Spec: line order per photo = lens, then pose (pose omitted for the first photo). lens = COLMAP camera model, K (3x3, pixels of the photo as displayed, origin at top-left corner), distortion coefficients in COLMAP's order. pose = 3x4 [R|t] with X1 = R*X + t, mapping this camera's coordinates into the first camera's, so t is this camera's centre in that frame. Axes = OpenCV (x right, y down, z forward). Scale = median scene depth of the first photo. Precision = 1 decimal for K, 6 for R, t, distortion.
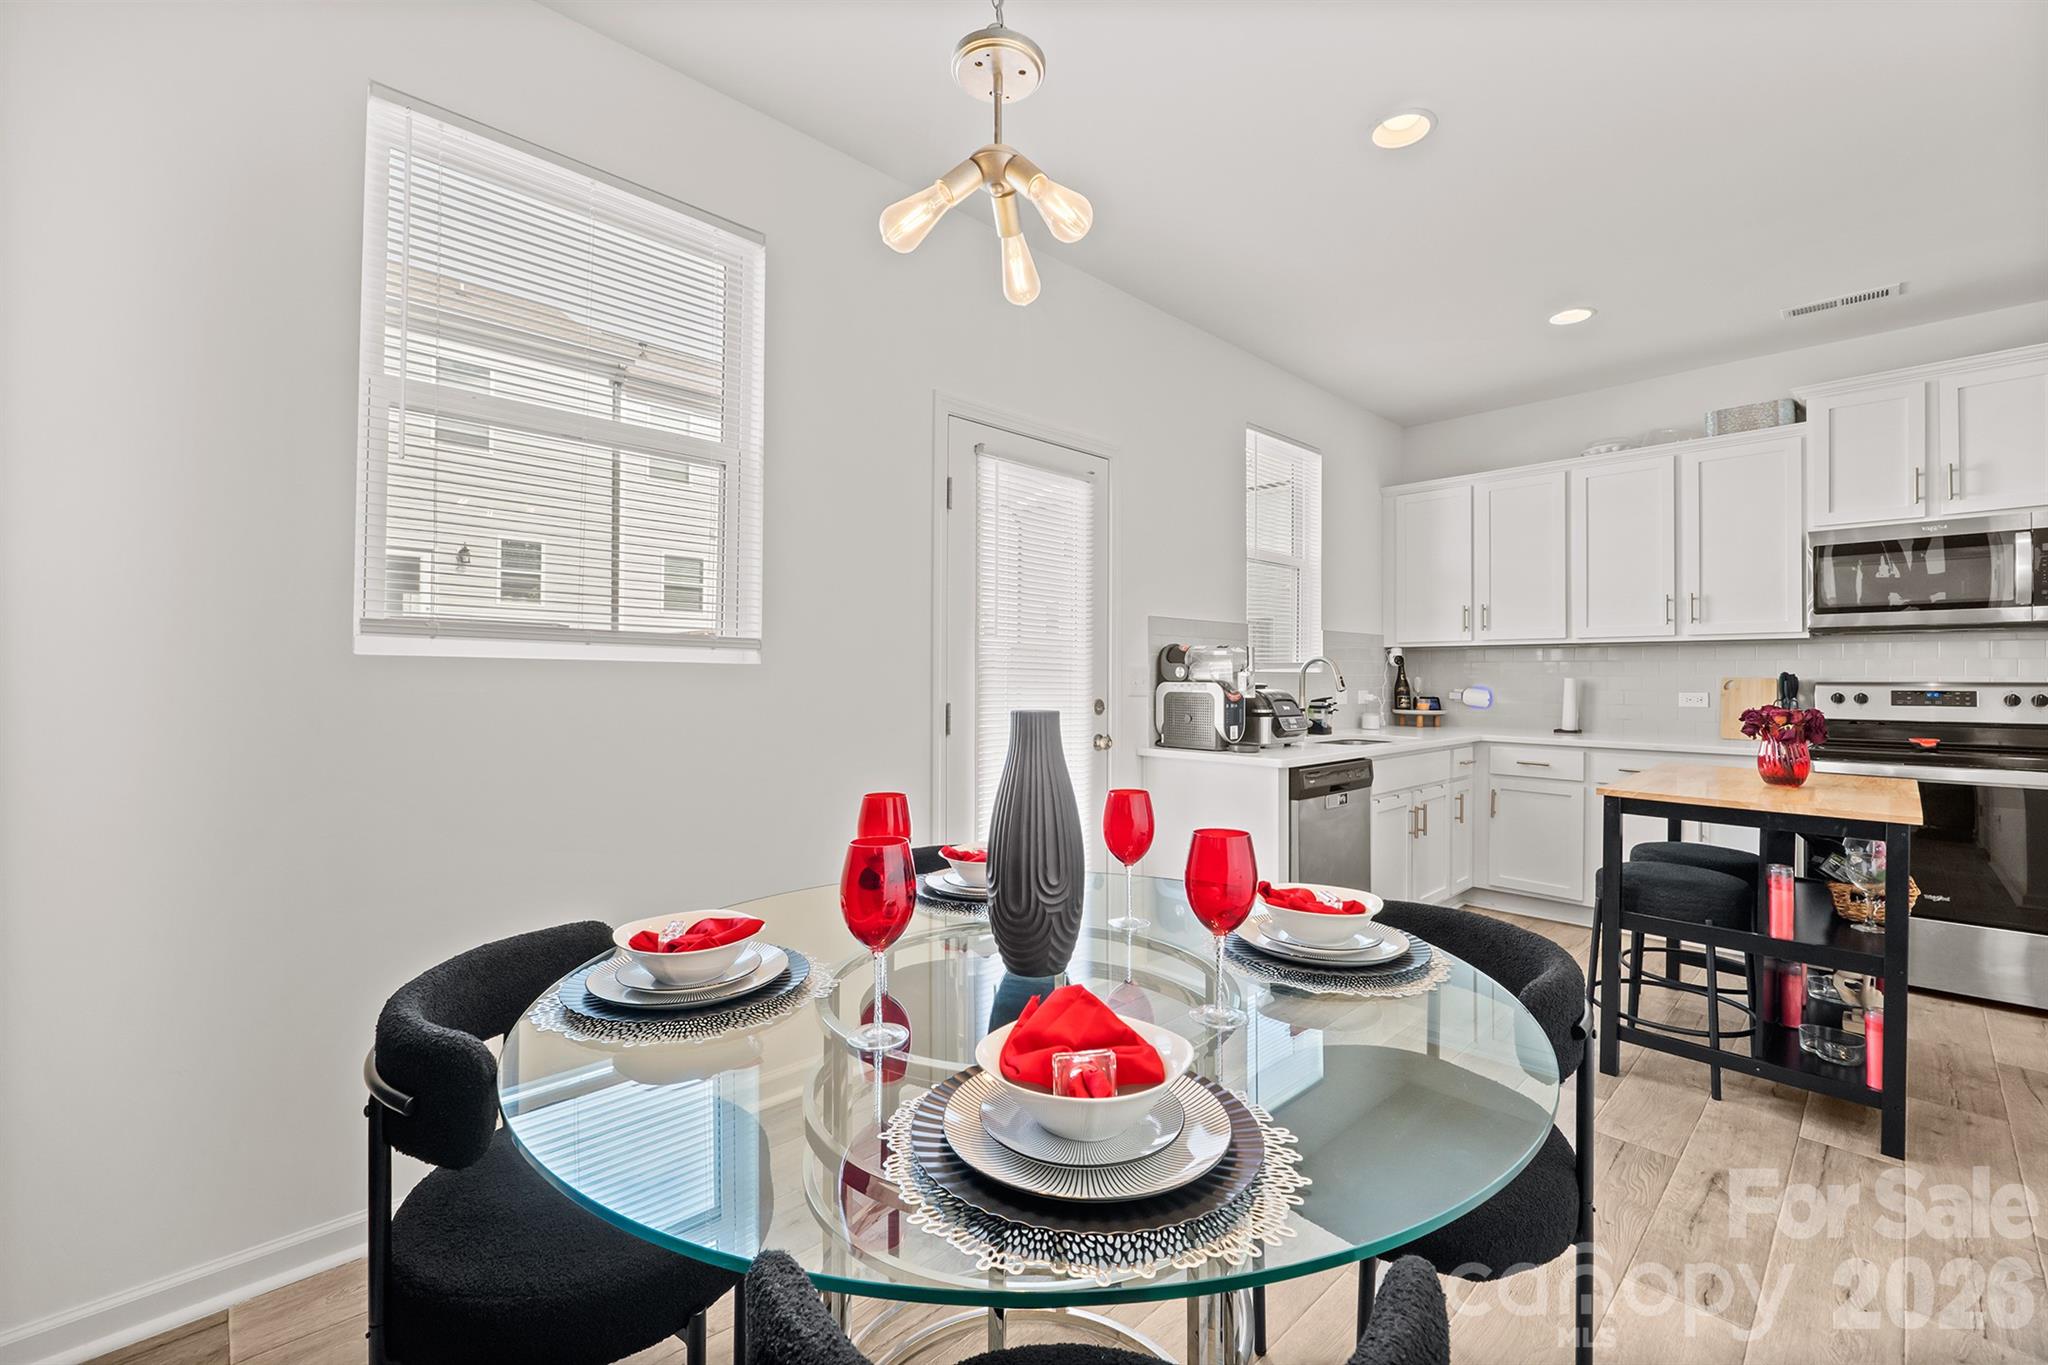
lens RADIAL K [[845.6, 0, 1032.0], [0, 845.6, 670.2], [0, 0, 1]] dist [-0.010064, 0.000048]
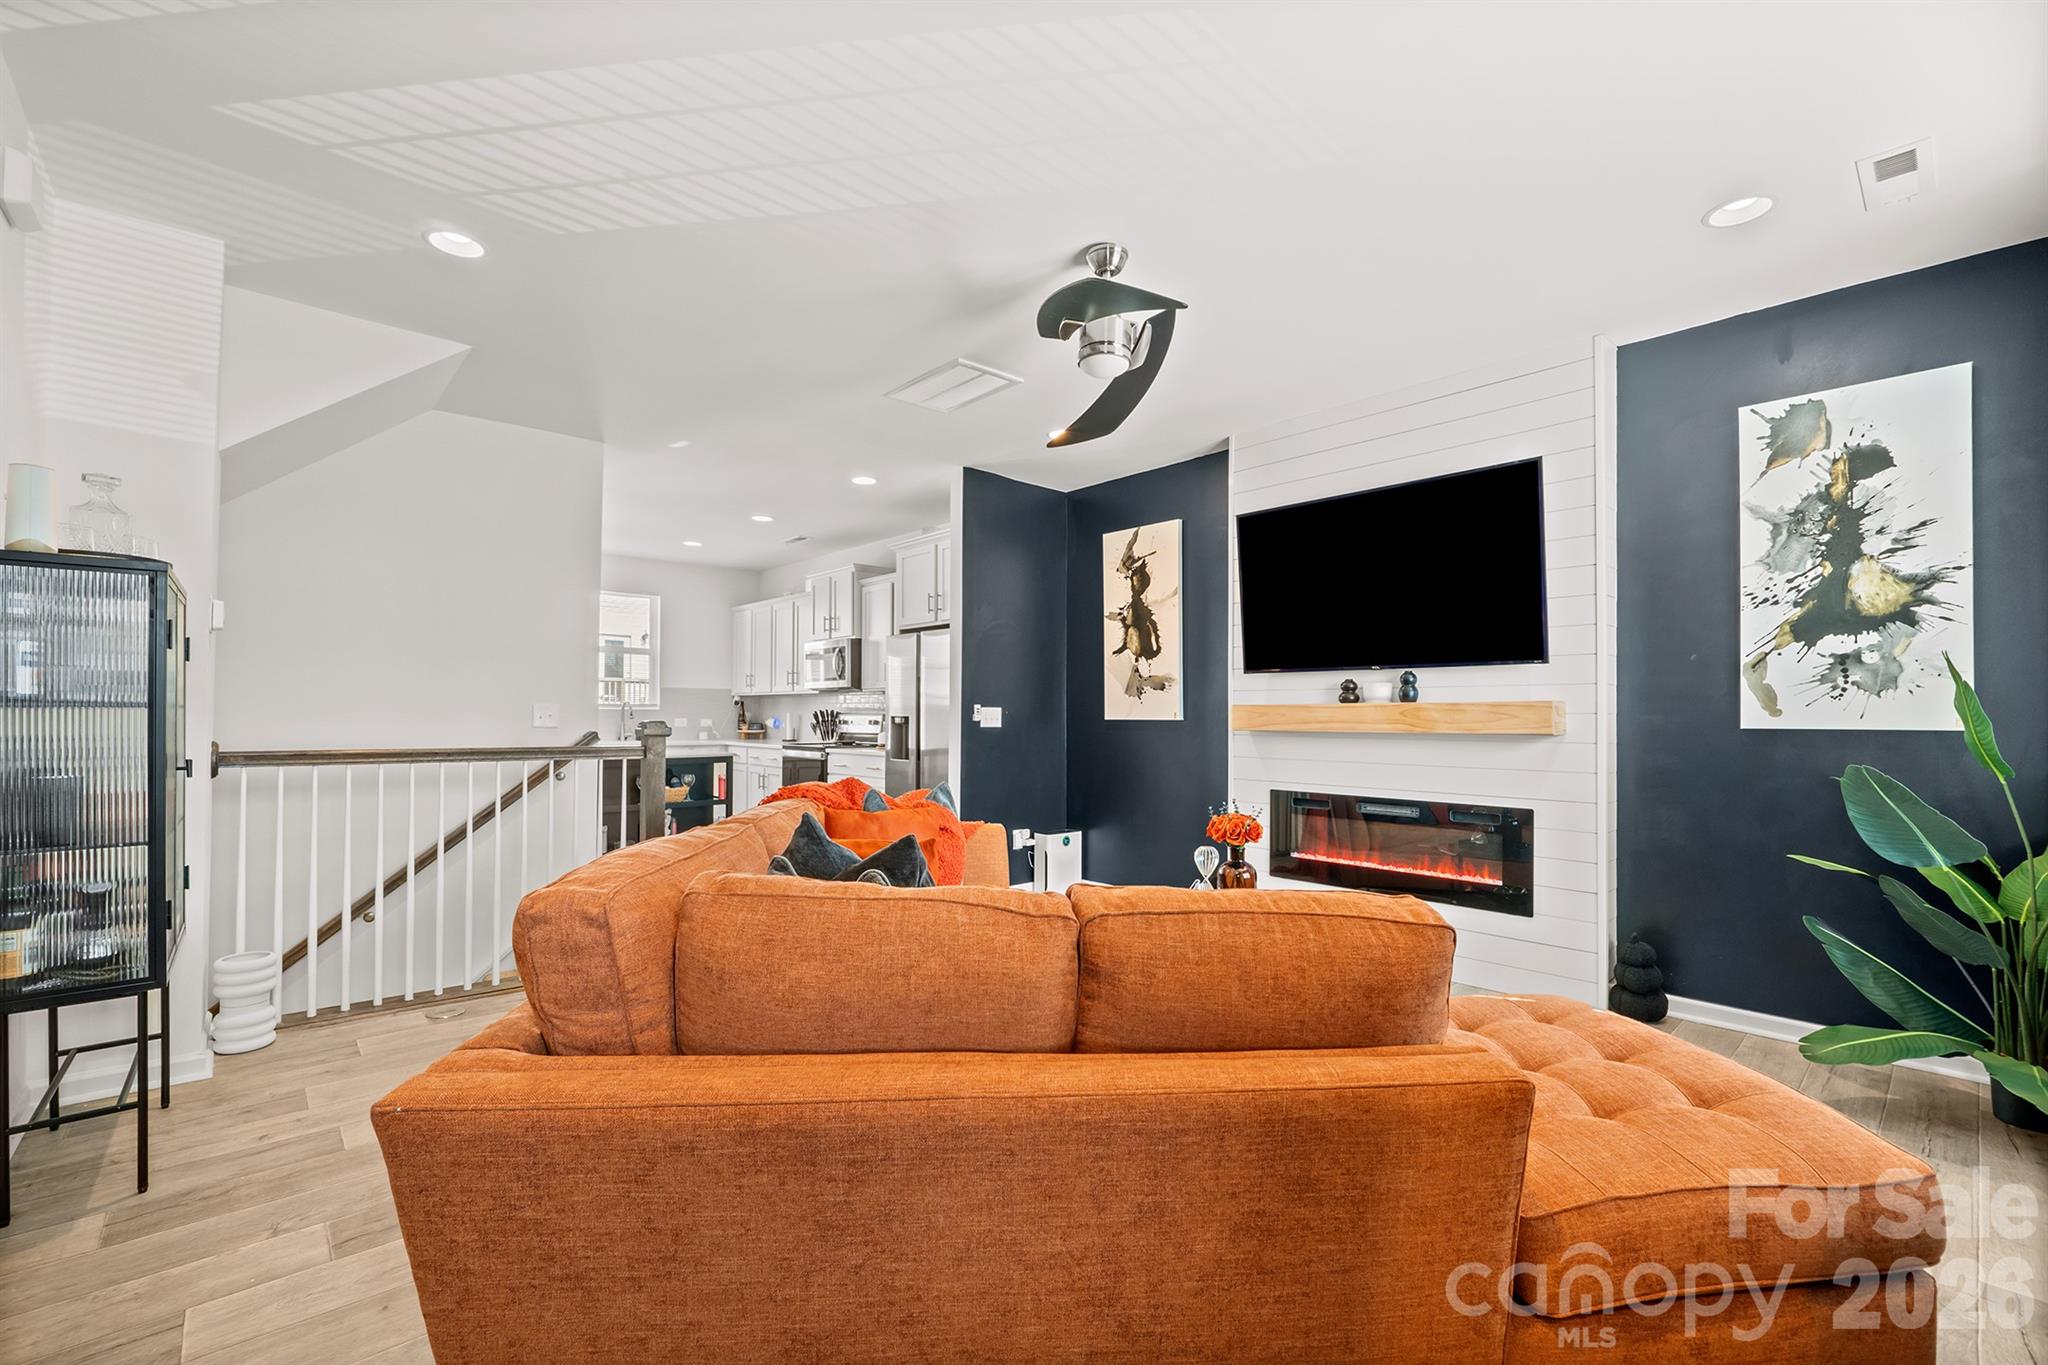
lens RADIAL K [[890.4, 0, 1047.7], [0, 890.4, 705.8], [0, 0, 1]] dist [0.016083, 0.000049]
pose [[0.999680, -0.001073, -0.025265, 1.464423], [0.001070, 0.999999, -0.000109, -0.005813], [0.025265, 0.000082, 0.999681, -1.144394]]
